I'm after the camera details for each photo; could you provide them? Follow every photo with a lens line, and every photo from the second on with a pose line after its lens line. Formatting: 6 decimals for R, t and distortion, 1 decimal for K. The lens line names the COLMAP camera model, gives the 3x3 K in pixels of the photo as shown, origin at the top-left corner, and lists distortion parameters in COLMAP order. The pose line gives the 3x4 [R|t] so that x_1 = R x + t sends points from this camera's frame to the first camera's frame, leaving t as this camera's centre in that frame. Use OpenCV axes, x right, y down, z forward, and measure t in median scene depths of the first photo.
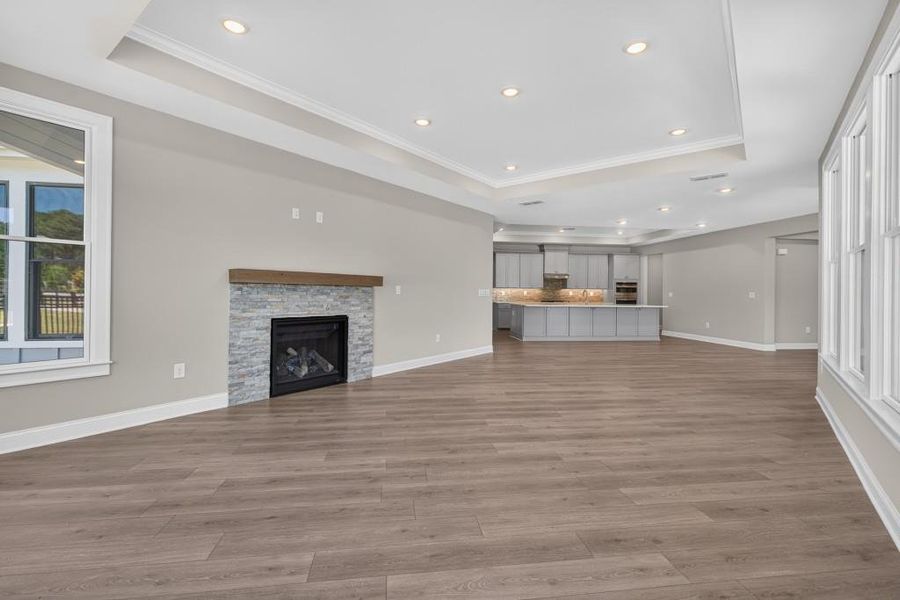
lens RADIAL K [[395.6, 0, 453.5], [0, 395.6, 295.1], [0, 0, 1]] dist [0.032831, -0.000594]
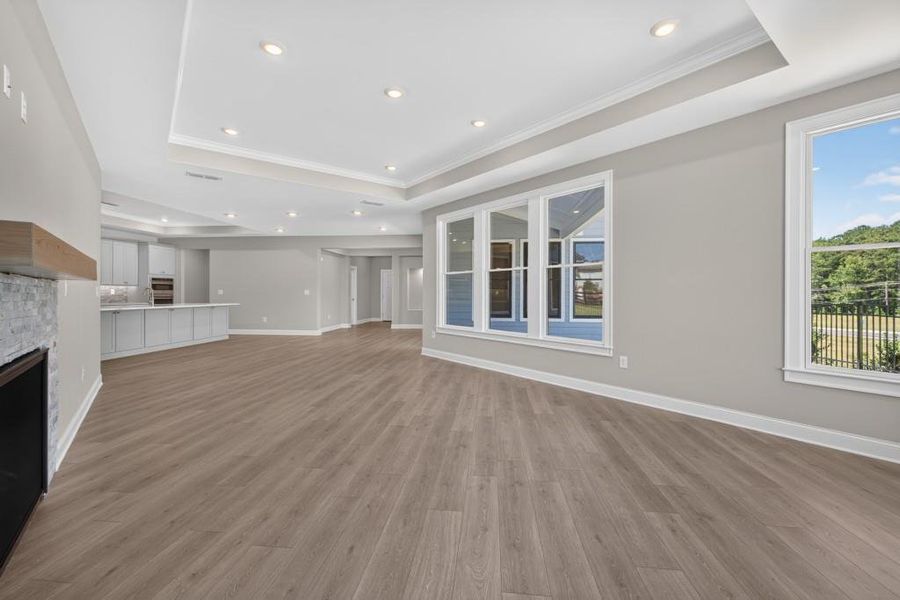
lens RADIAL K [[395.6, 0, 450.1], [0, 395.6, 289.0], [0, 0, 1]] dist [0.032831, -0.000594]
pose [[0.237595, 0.002548, 0.971361, -0.610855], [0.004552, 0.999983, -0.003736, -0.006477], [-0.971354, 0.005309, 0.237580, 0.472889]]
